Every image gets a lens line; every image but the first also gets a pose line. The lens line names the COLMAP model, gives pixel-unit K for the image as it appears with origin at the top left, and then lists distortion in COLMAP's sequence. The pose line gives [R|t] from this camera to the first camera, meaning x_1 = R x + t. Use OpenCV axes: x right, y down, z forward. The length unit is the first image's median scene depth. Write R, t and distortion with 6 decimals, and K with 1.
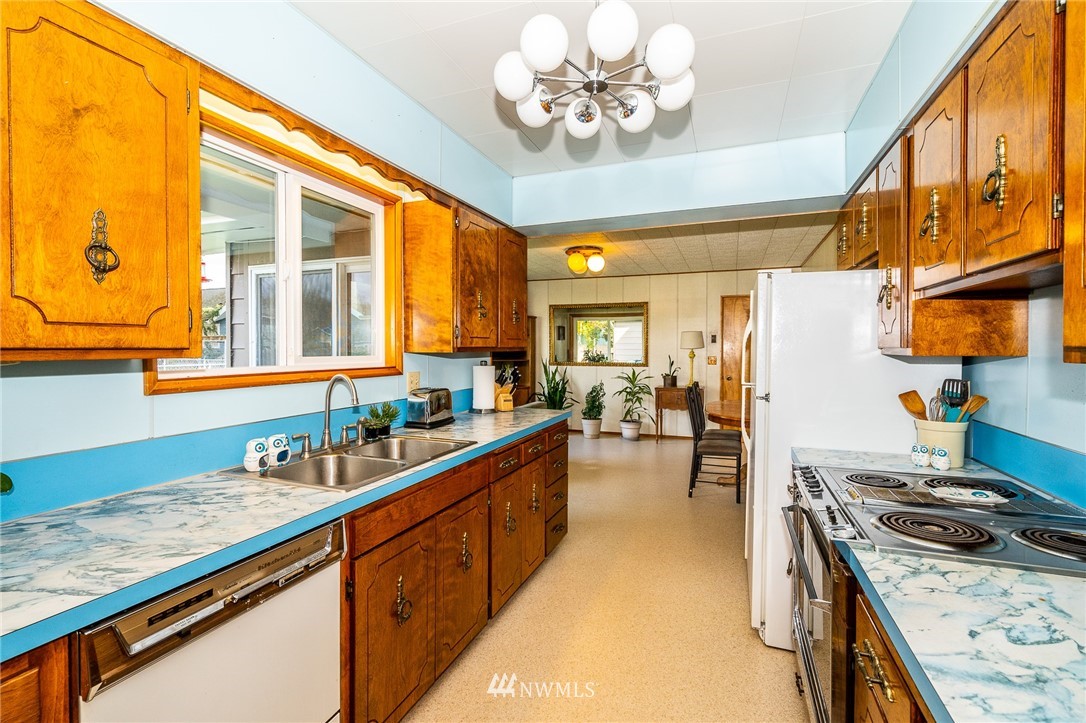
lens RADIAL K [[505.4, 0, 539.0], [0, 505.4, 357.6], [0, 0, 1]] dist [-0.000040, -0.000060]
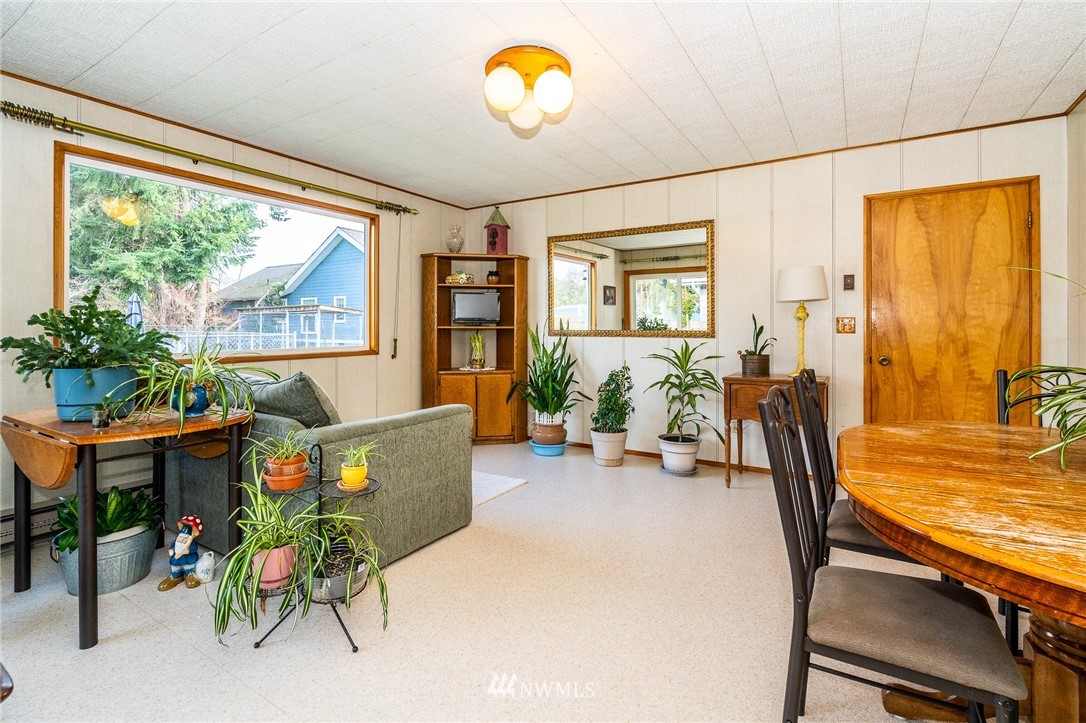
lens RADIAL K [[507.0, 0, 541.5], [0, 507.0, 333.4], [0, 0, 1]] dist [0.001328, 0.000098]
pose [[0.978779, 0.004564, -0.204867, 0.147653], [-0.006843, 0.999922, -0.010419, 0.020497], [0.204803, 0.011600, 0.978734, 0.437376]]
